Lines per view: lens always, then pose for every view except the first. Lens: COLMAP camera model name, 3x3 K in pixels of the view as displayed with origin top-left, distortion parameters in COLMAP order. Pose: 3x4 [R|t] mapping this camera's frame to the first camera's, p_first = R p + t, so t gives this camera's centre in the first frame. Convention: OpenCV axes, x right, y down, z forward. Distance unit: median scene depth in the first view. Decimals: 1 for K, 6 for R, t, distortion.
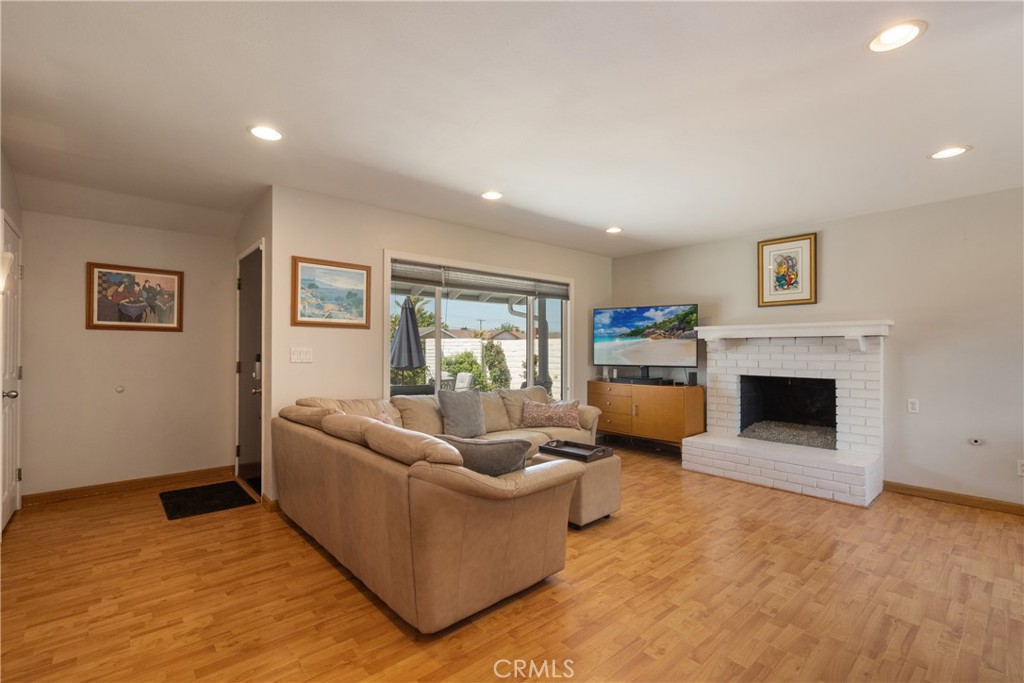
lens RADIAL K [[463.9, 0, 505.7], [0, 463.9, 344.9], [0, 0, 1]] dist [-0.012593, 0.003325]
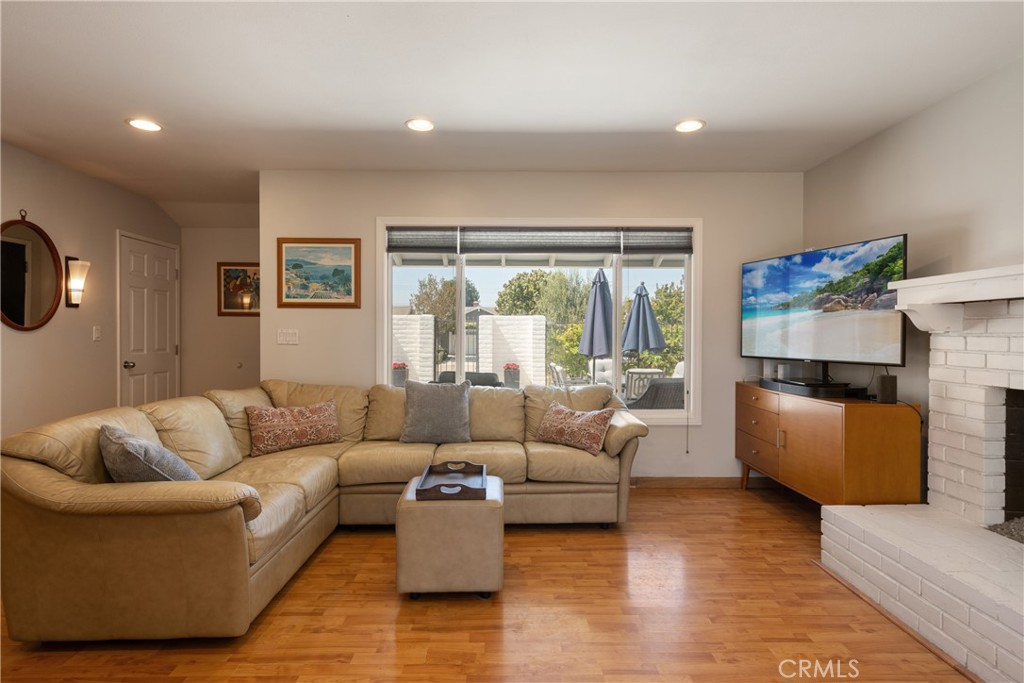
lens RADIAL K [[527.2, 0, 510.0], [0, 527.2, 339.1], [0, 0, 1]] dist [0.001550, 0.000606]
pose [[0.761476, 0.004818, -0.648175, 0.599987], [0.006026, 0.999877, 0.014512, 0.012041], [0.648165, -0.014957, 0.761353, 0.411001]]
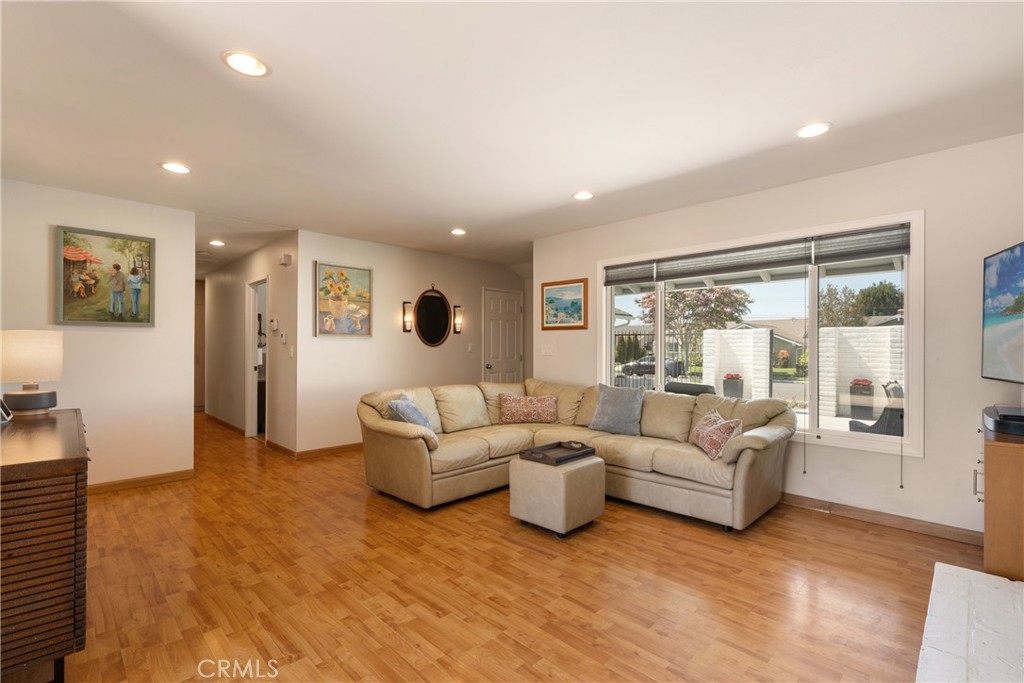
lens RADIAL K [[463.9, 0, 509.6], [0, 463.9, 346.4], [0, 0, 1]] dist [-0.012593, 0.003325]
pose [[0.063793, -0.002995, -0.997959, 0.925335], [0.009909, 0.999948, -0.002367, 0.011480], [0.997914, -0.009738, 0.063820, 0.723435]]
